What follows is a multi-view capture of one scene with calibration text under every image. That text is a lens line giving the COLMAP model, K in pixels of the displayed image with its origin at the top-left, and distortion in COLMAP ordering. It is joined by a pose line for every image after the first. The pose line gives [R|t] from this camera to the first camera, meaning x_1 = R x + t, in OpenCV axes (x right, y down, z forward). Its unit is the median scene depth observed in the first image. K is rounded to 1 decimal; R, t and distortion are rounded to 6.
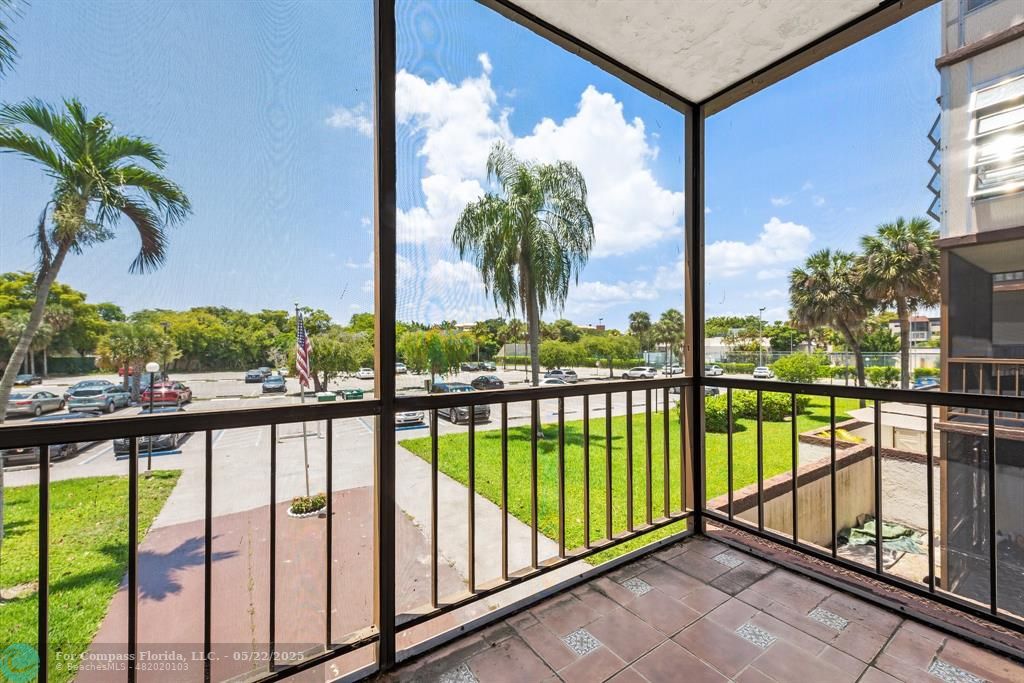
lens RADIAL K [[396.2, 0, 507.2], [0, 396.2, 348.4], [0, 0, 1]] dist [0.001278, -0.000174]
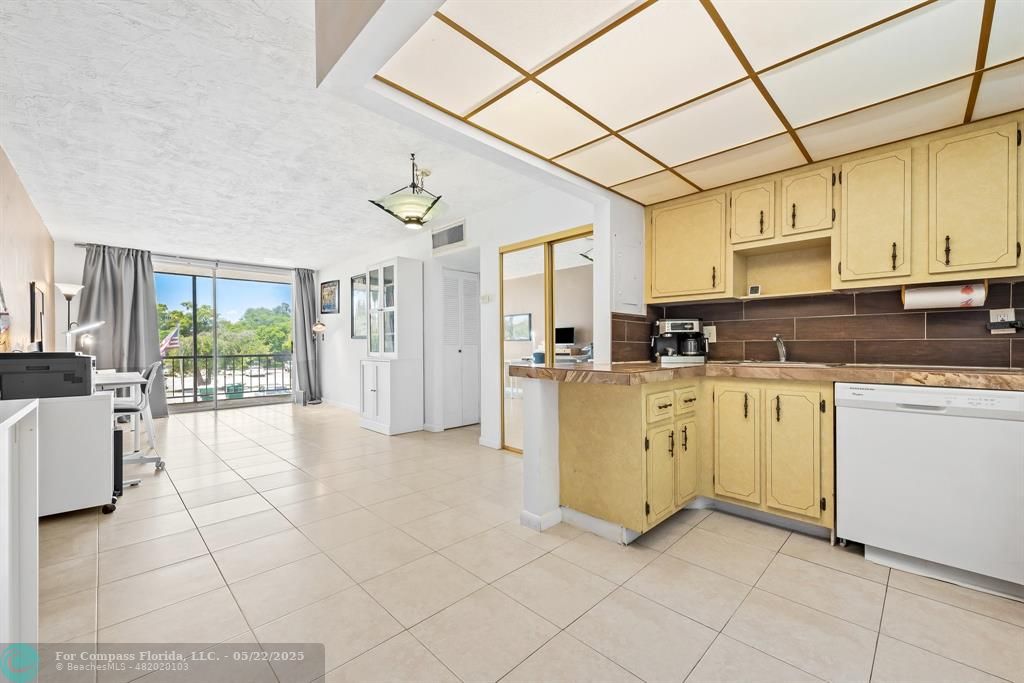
lens RADIAL K [[419.0, 0, 514.5], [0, 419.0, 346.1], [0, 0, 1]] dist [0.001334, -0.000580]
pose [[0.982137, -0.003874, 0.188129, 0.092568], [0.003456, 0.999991, 0.002550, -0.001042], [-0.188137, -0.001854, 0.982141, -0.175217]]
